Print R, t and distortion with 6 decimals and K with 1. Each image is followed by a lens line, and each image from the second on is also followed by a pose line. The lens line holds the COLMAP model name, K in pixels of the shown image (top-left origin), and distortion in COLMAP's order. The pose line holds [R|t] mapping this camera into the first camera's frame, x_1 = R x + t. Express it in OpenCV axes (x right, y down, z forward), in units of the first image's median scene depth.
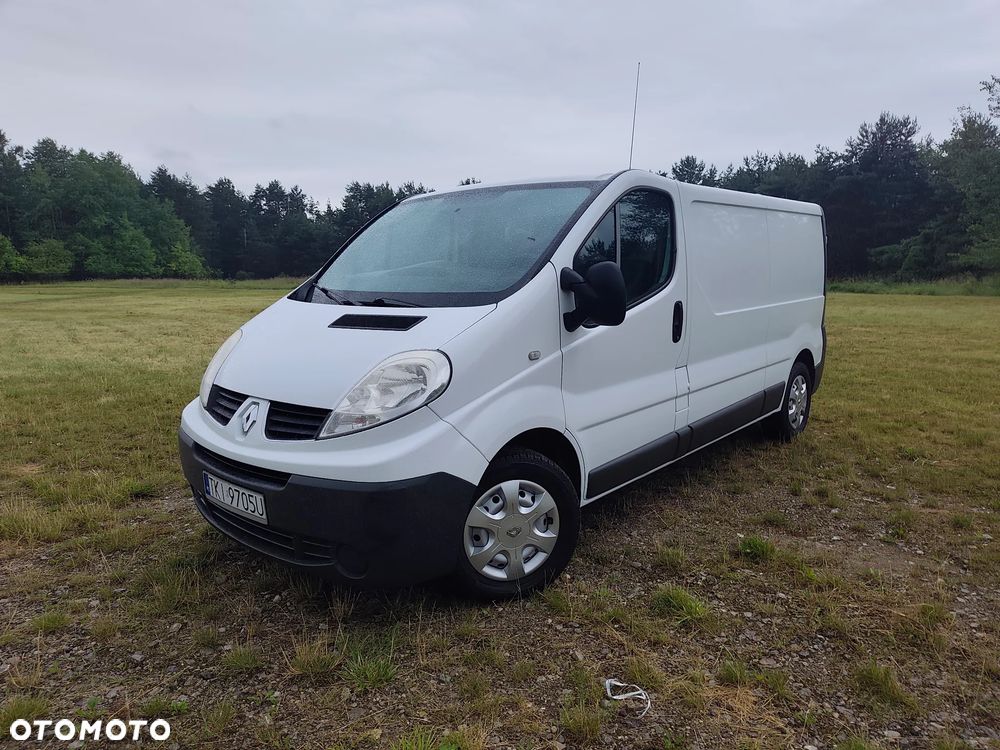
lens RADIAL K [[701.7, 0, 524.1], [0, 701.7, 355.2], [0, 0, 1]] dist [0.004290, -0.002259]
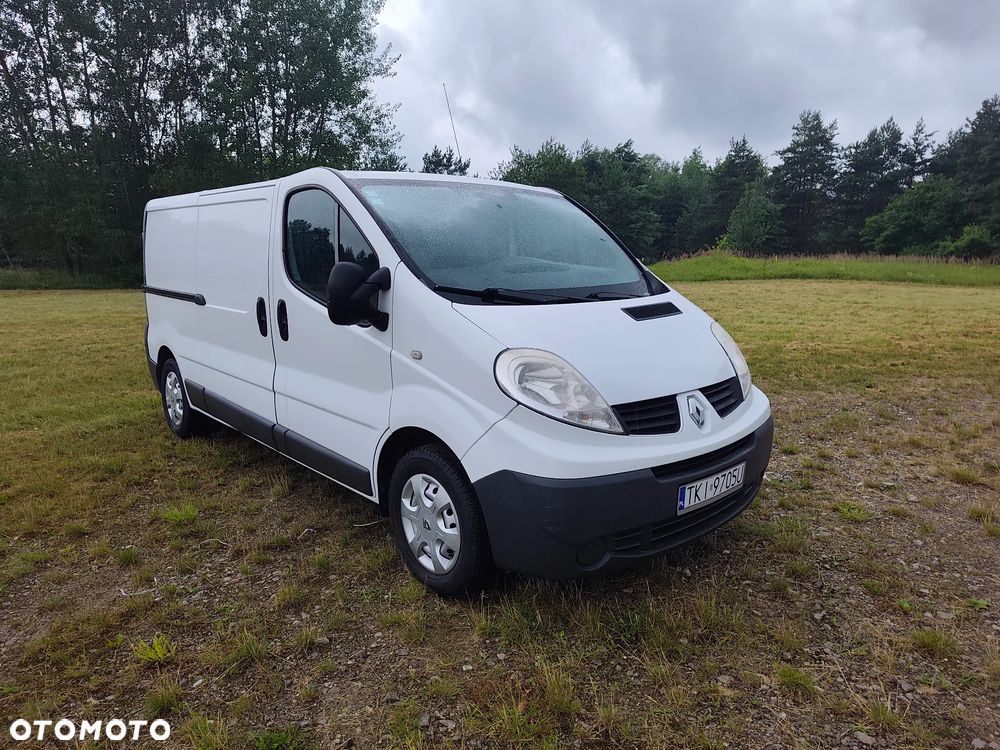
lens RADIAL K [[682.6, 0, 513.5], [0, 682.6, 368.8], [0, 0, 1]] dist [0.023153, -0.006567]
pose [[0.111747, -0.157985, 0.981098, -1.123548], [0.125300, 0.981642, 0.143801, -0.119804], [-0.985805, 0.106863, 0.129492, 0.911902]]
